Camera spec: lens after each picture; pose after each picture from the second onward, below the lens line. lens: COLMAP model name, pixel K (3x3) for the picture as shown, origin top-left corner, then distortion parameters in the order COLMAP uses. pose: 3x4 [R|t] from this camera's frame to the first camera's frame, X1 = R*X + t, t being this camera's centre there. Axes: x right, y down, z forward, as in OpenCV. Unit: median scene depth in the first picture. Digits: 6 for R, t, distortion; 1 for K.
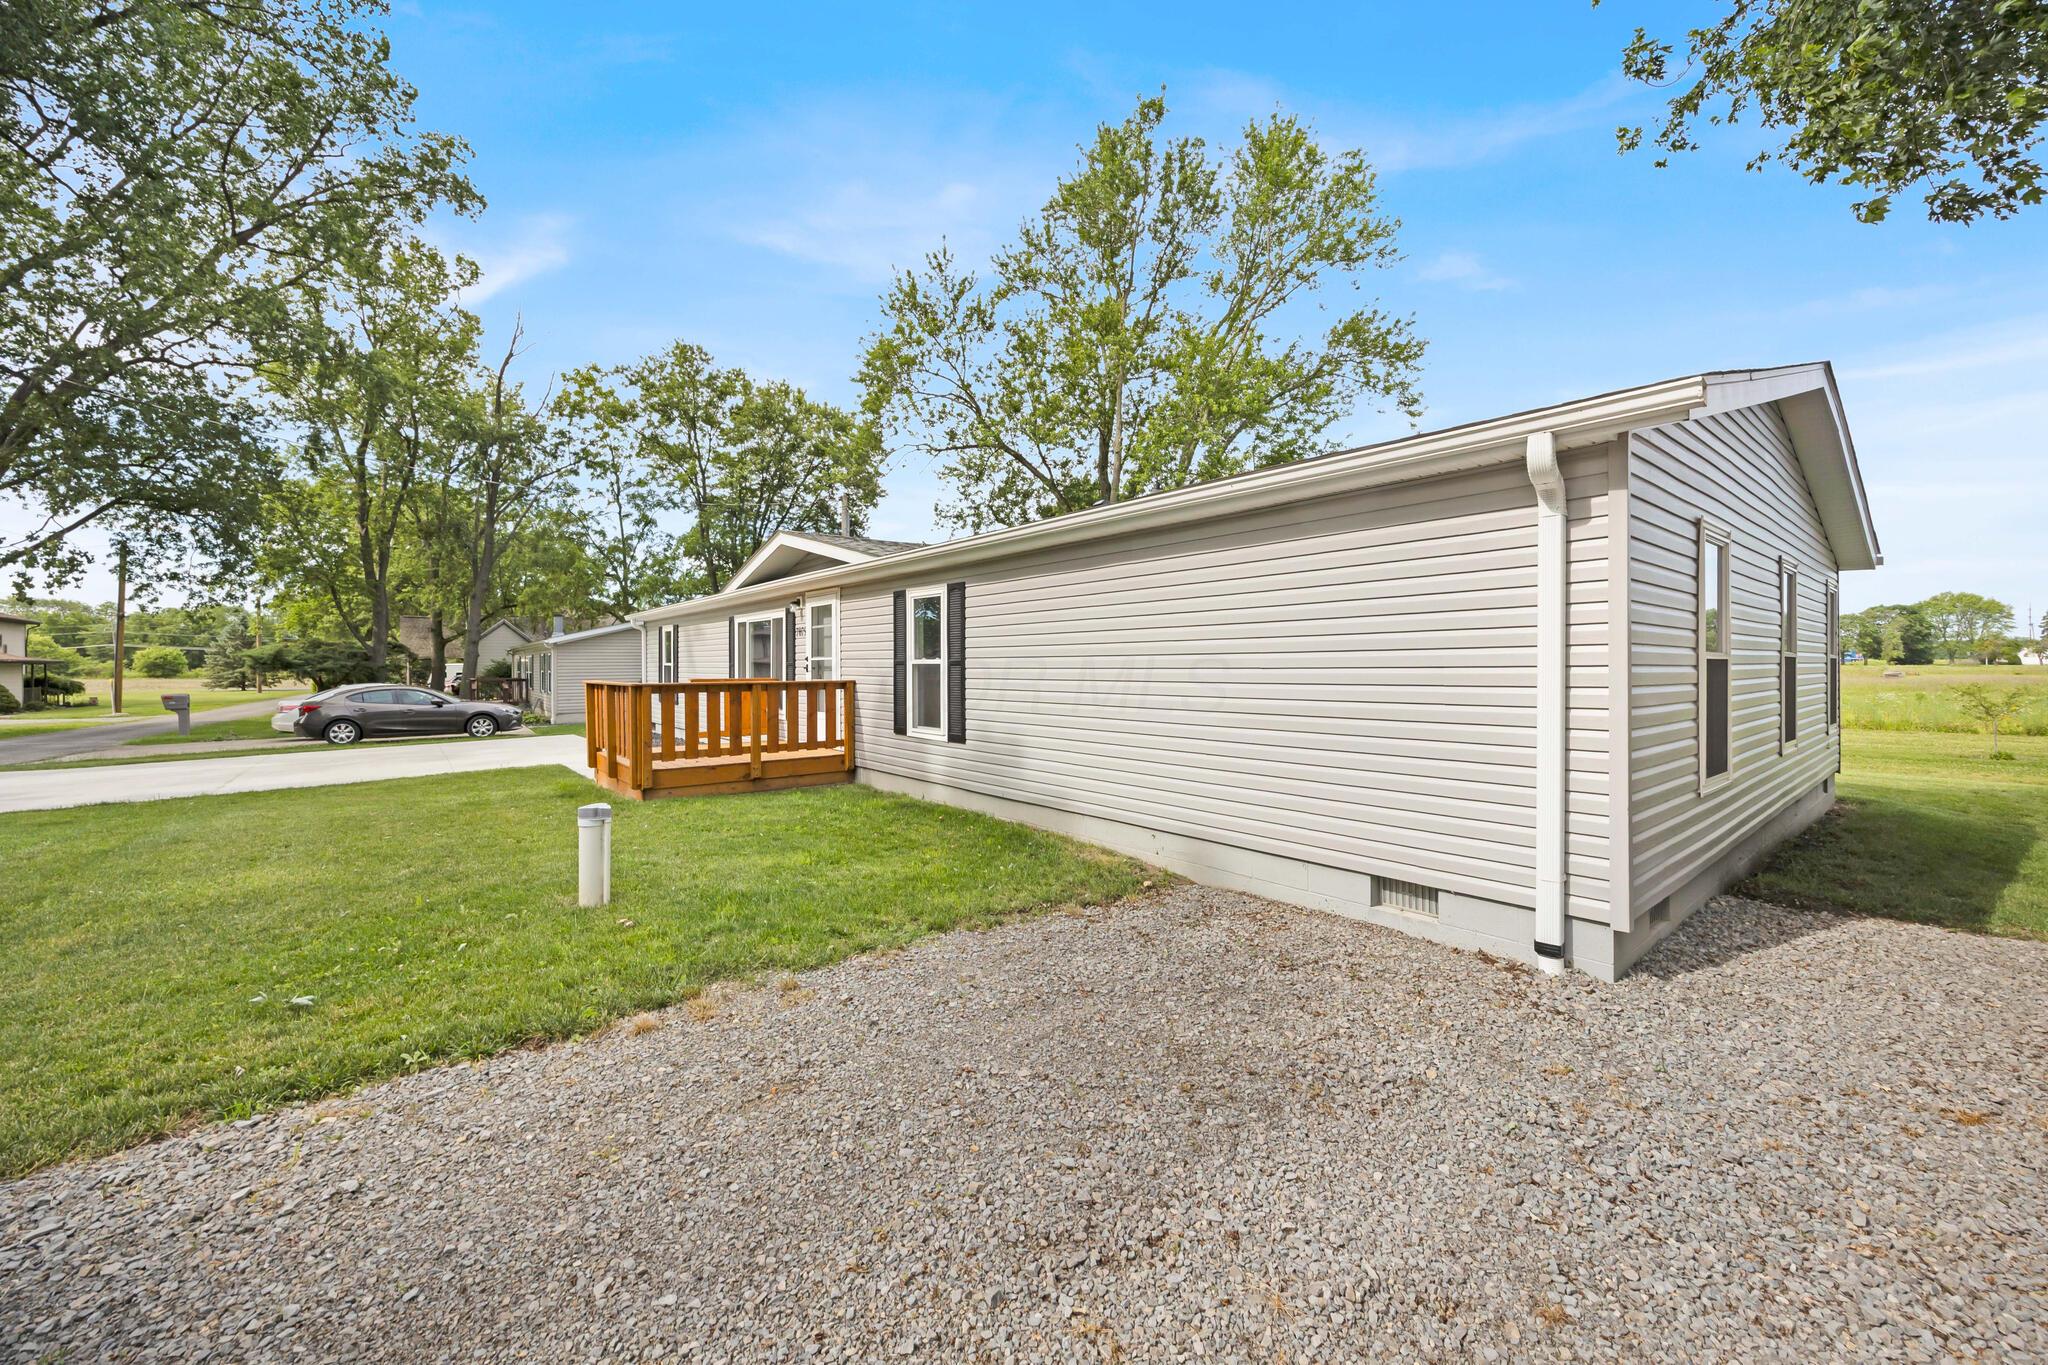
lens RADIAL K [[784.9, 0, 1013.6], [0, 784.9, 674.4], [0, 0, 1]] dist [-0.000193, -0.000008]
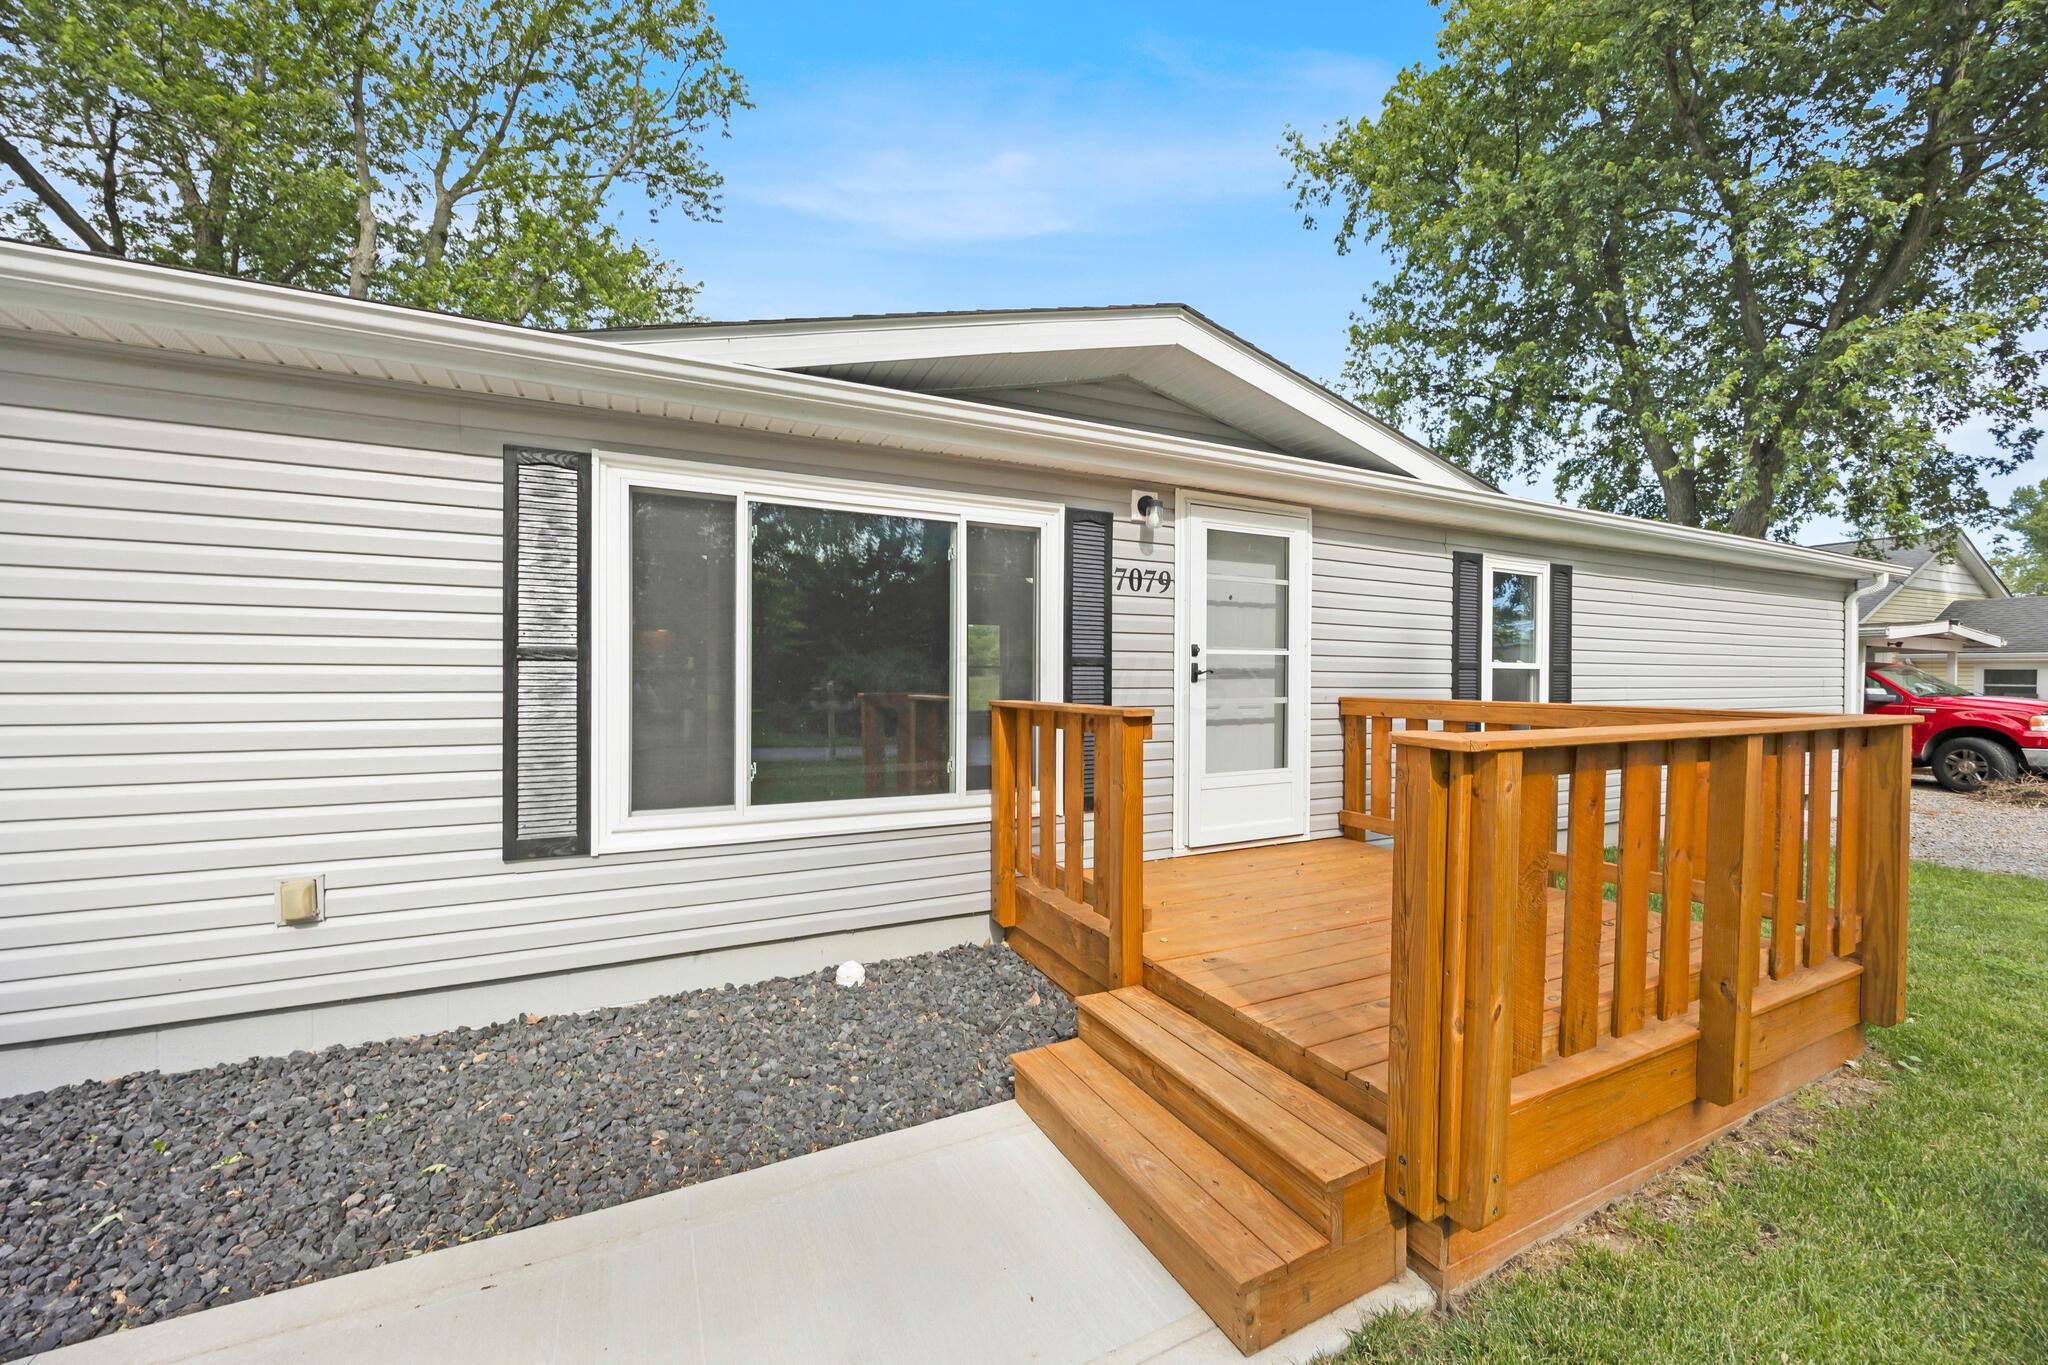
lens RADIAL K [[784.9, 0, 1028.4], [0, 784.9, 681.4], [0, 0, 1]] dist [-0.000193, -0.000008]
pose [[0.207126, -0.012148, 0.978239, -0.860079], [-0.001085, 0.999919, 0.012647, -0.010871], [-0.978314, -0.003681, 0.207097, 1.246134]]
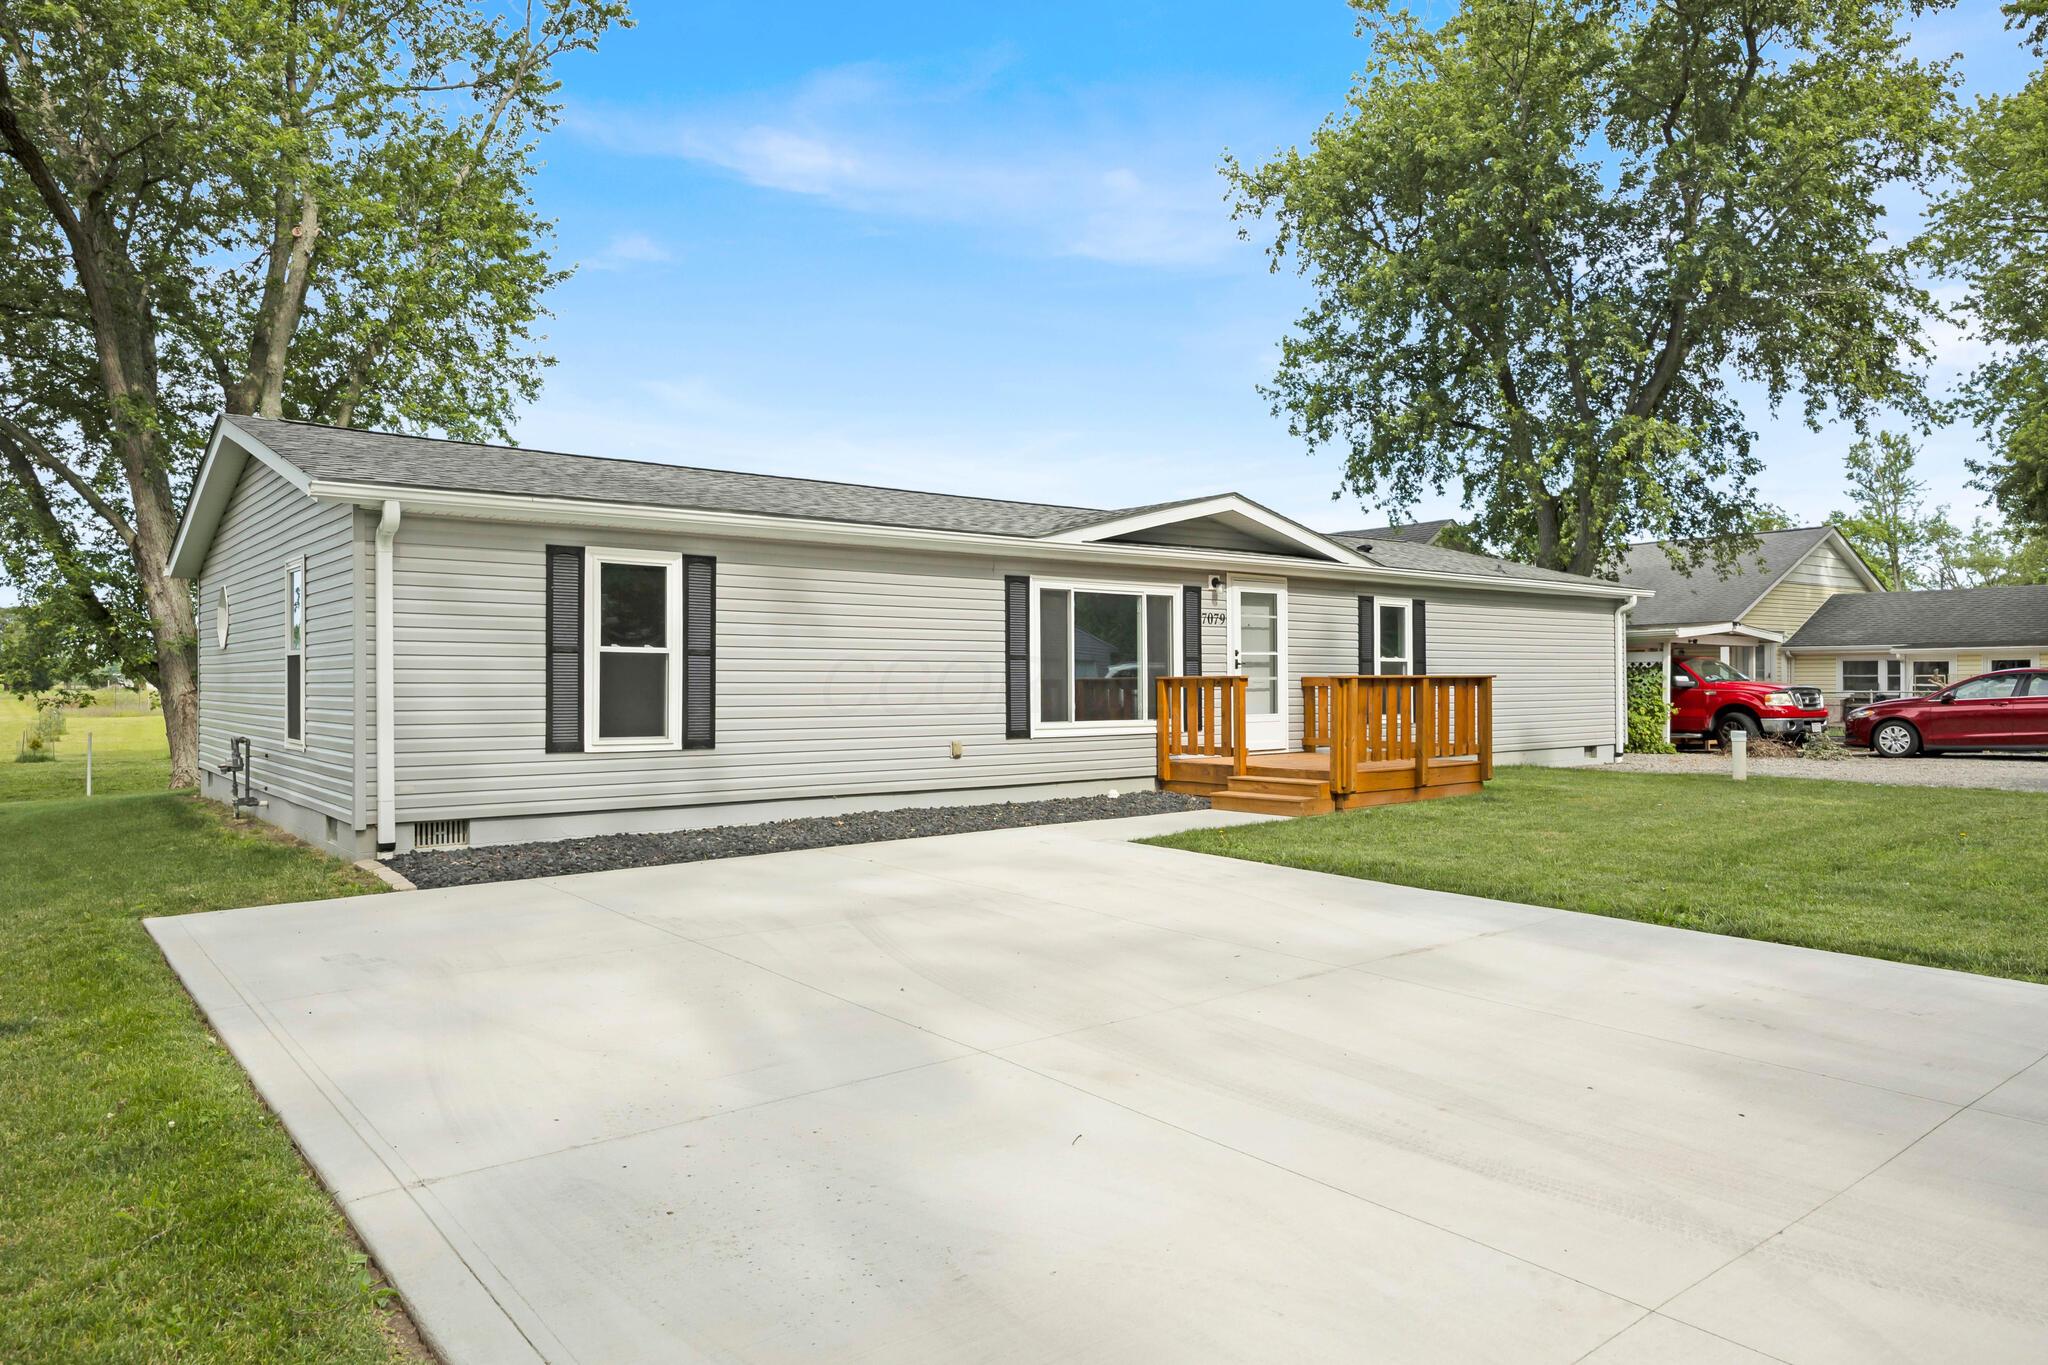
lens RADIAL K [[1300.6, 0, 1020.8], [0, 1300.6, 678.5], [0, 0, 1]] dist [0.002110, 0.000165]
pose [[0.000759, -0.002529, 0.999997, -2.056270], [0.008832, 0.999958, 0.002523, 0.002249], [-0.999961, 0.008830, 0.000781, 1.530946]]
